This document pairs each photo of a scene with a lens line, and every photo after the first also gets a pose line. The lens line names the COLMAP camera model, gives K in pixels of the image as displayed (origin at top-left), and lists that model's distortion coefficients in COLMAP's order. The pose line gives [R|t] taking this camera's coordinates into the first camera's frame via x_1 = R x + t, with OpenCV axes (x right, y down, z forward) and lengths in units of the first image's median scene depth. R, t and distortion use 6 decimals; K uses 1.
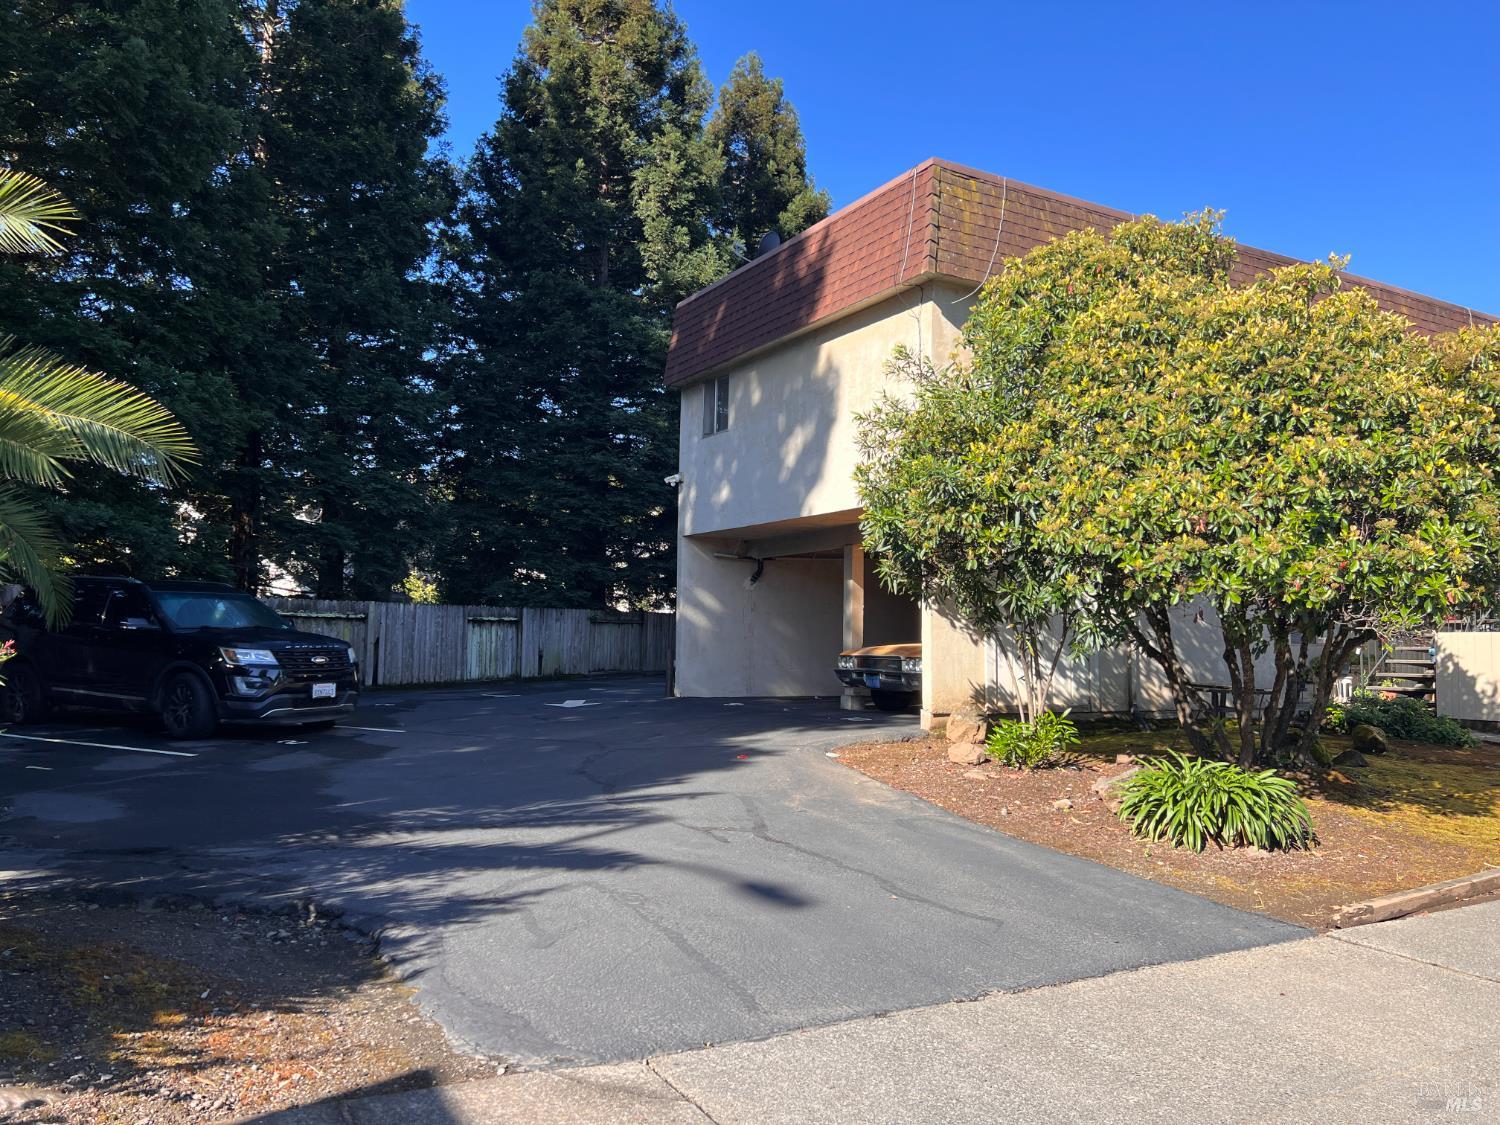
lens RADIAL K [[1122.1, 0, 742.3], [0, 1122.1, 556.8], [0, 0, 1]] dist [0.044208, -0.059025]
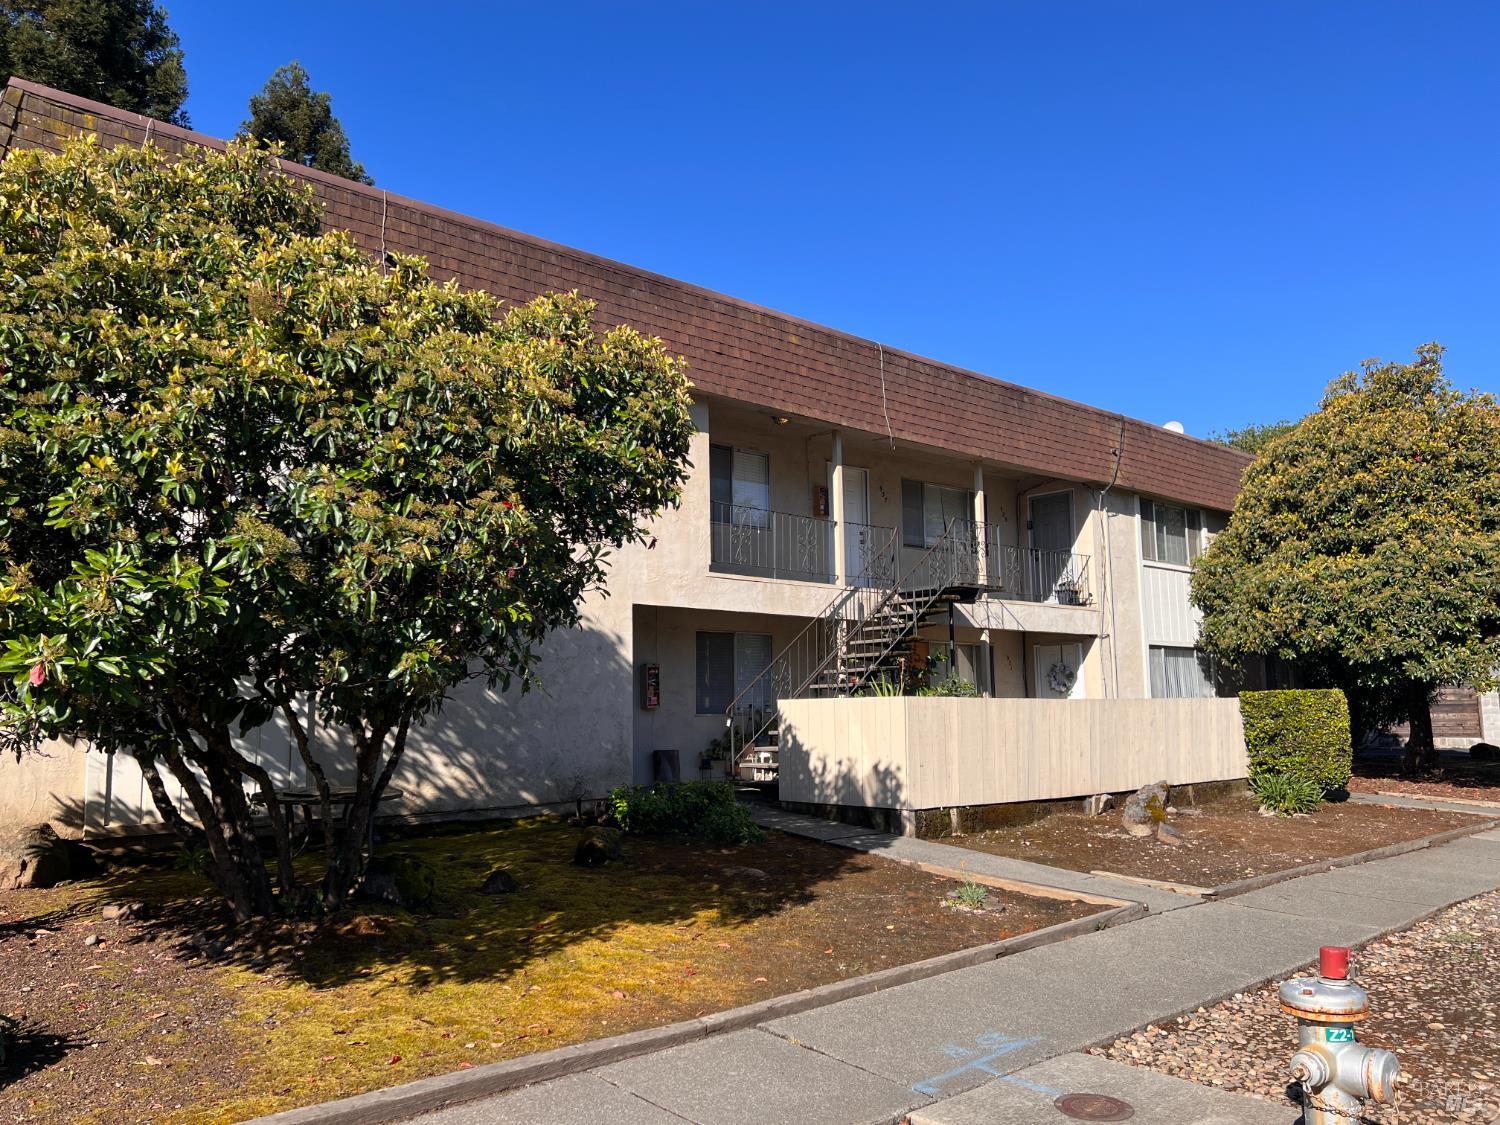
lens RADIAL K [[1122.1, 0, 756.4], [0, 1122.1, 560.9], [0, 0, 1]] dist [0.044208, -0.059025]
pose [[0.974151, -0.004047, 0.225864, 0.419200], [0.016737, 0.998384, -0.054301, 0.007335], [-0.225279, 0.056678, 0.972644, 0.173480]]
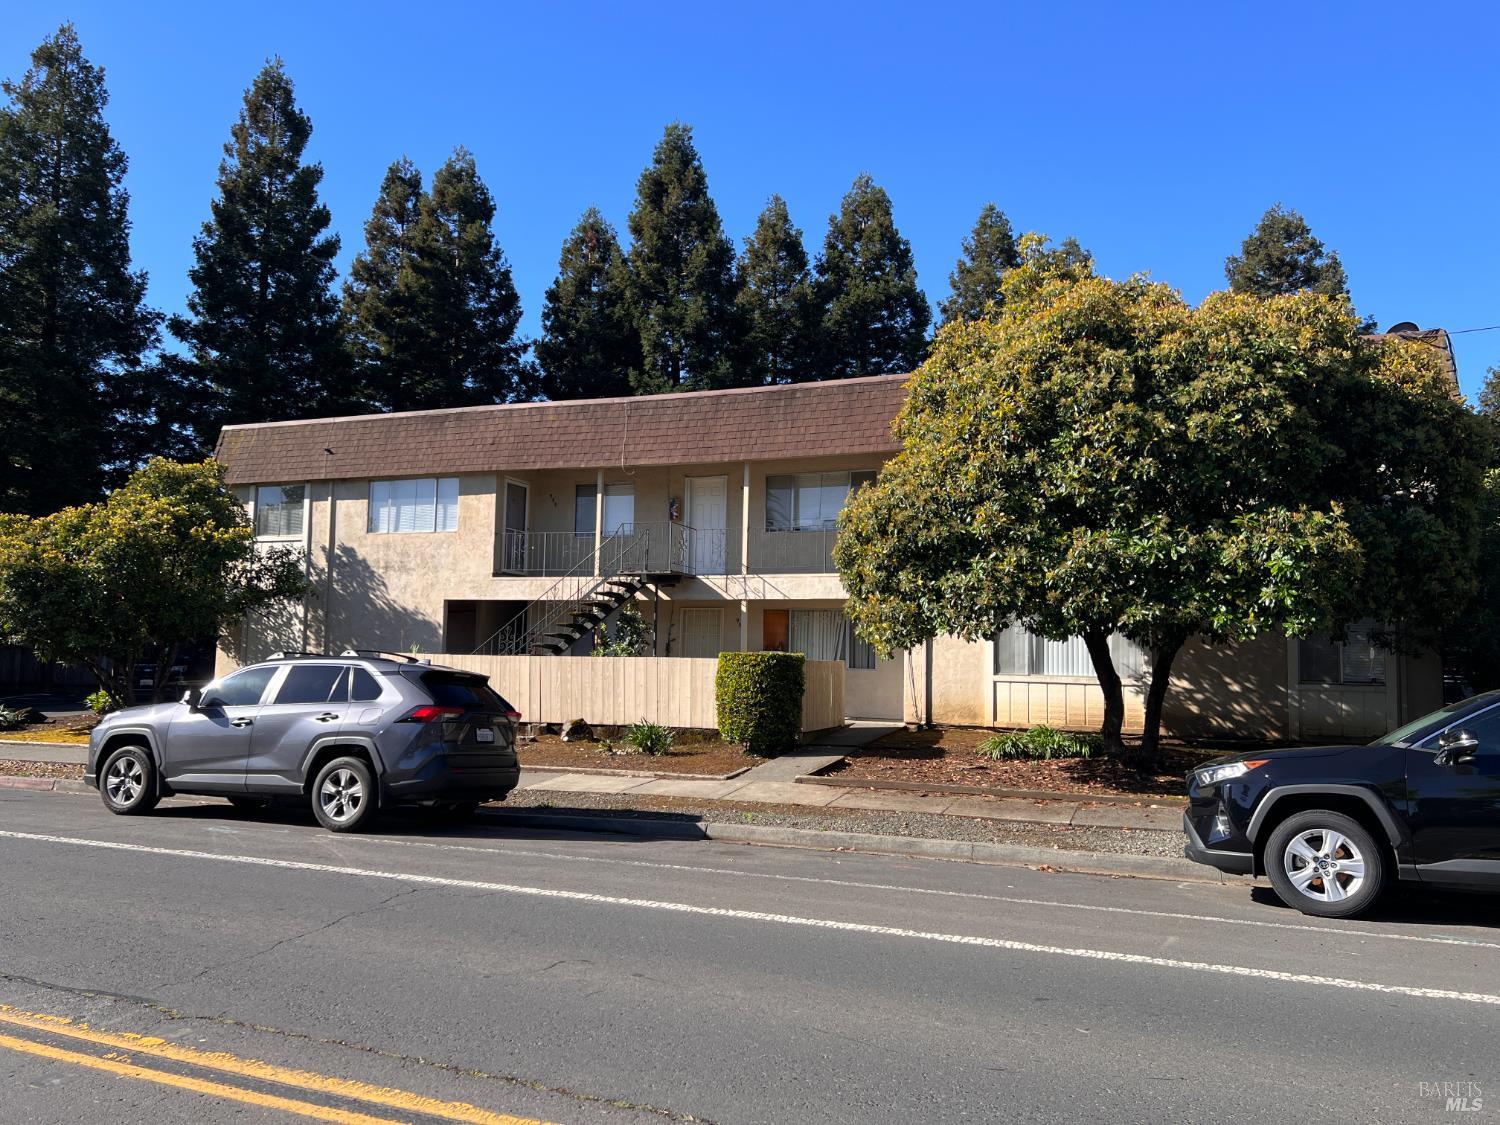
lens RADIAL K [[1122.1, 0, 747.5], [0, 1122.1, 577.8], [0, 0, 1]] dist [0.044208, -0.059025]
pose [[0.641927, -0.066878, -0.763844, 2.091942], [0.050934, 0.997708, -0.044550, 0.056321], [0.765072, -0.010308, 0.643862, 0.361017]]
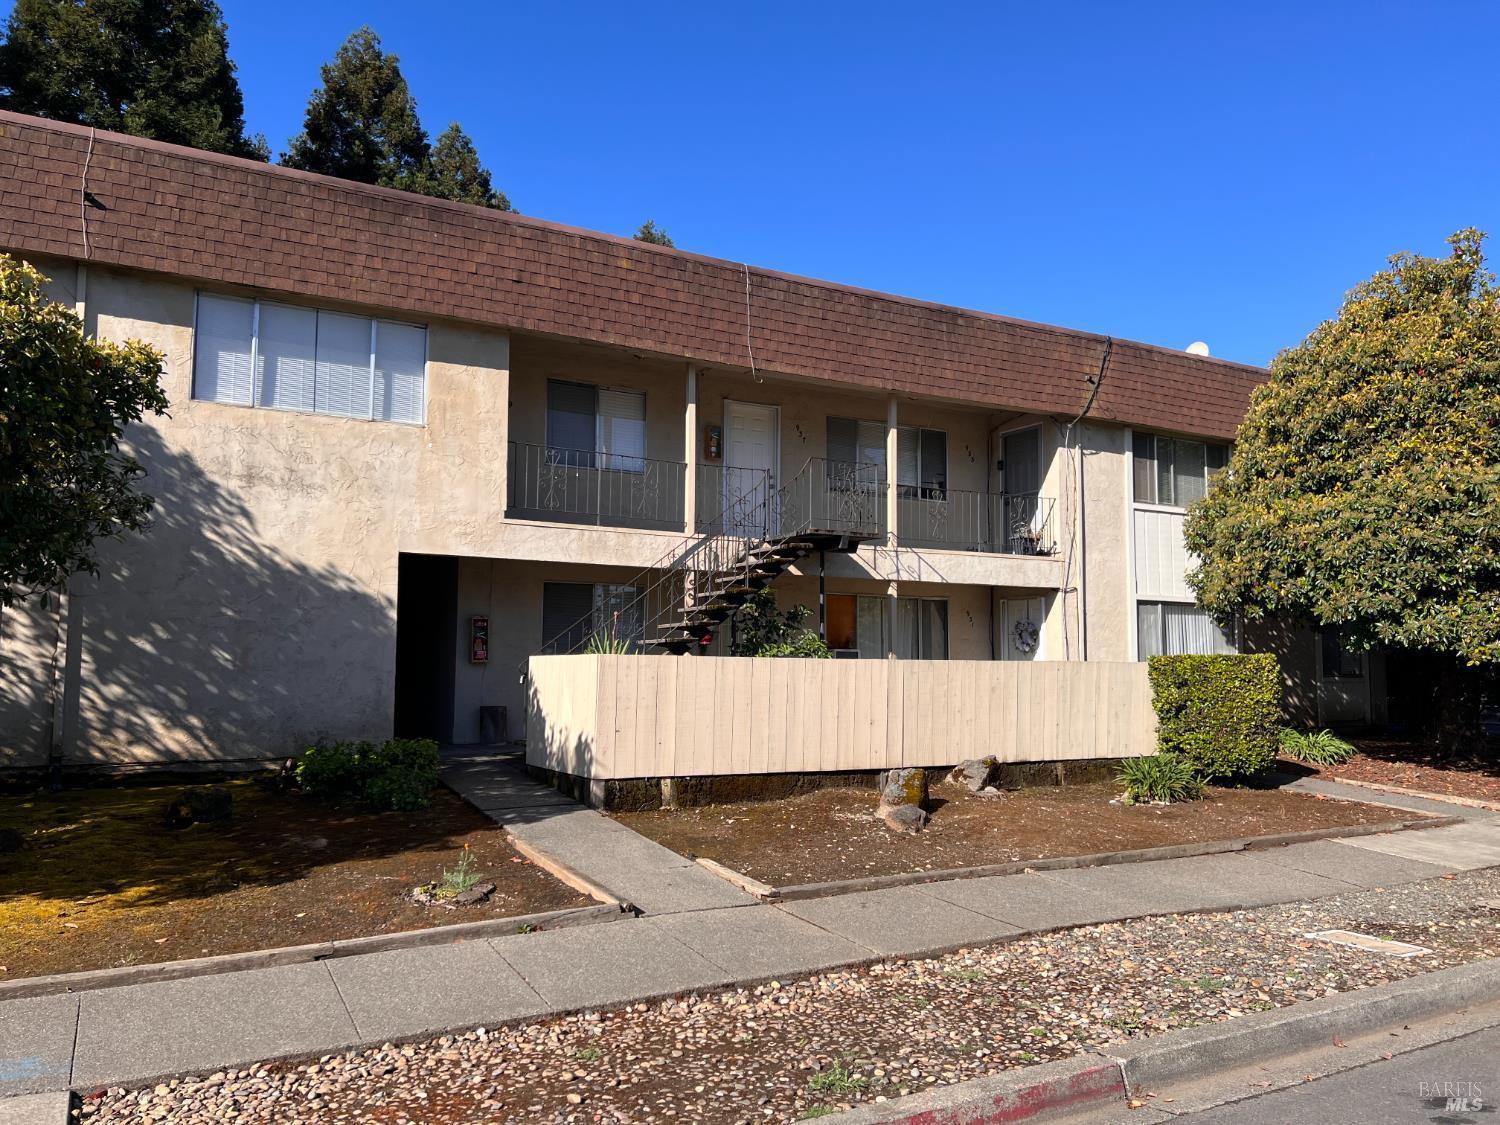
lens RADIAL K [[1122.1, 0, 754.5], [0, 1122.1, 567.1], [0, 0, 1]] dist [0.044208, -0.059025]
pose [[0.999828, -0.013335, 0.012883, 0.791056], [0.013479, 0.999847, -0.011180, 0.015932], [-0.012732, 0.011351, 0.999855, 0.214252]]
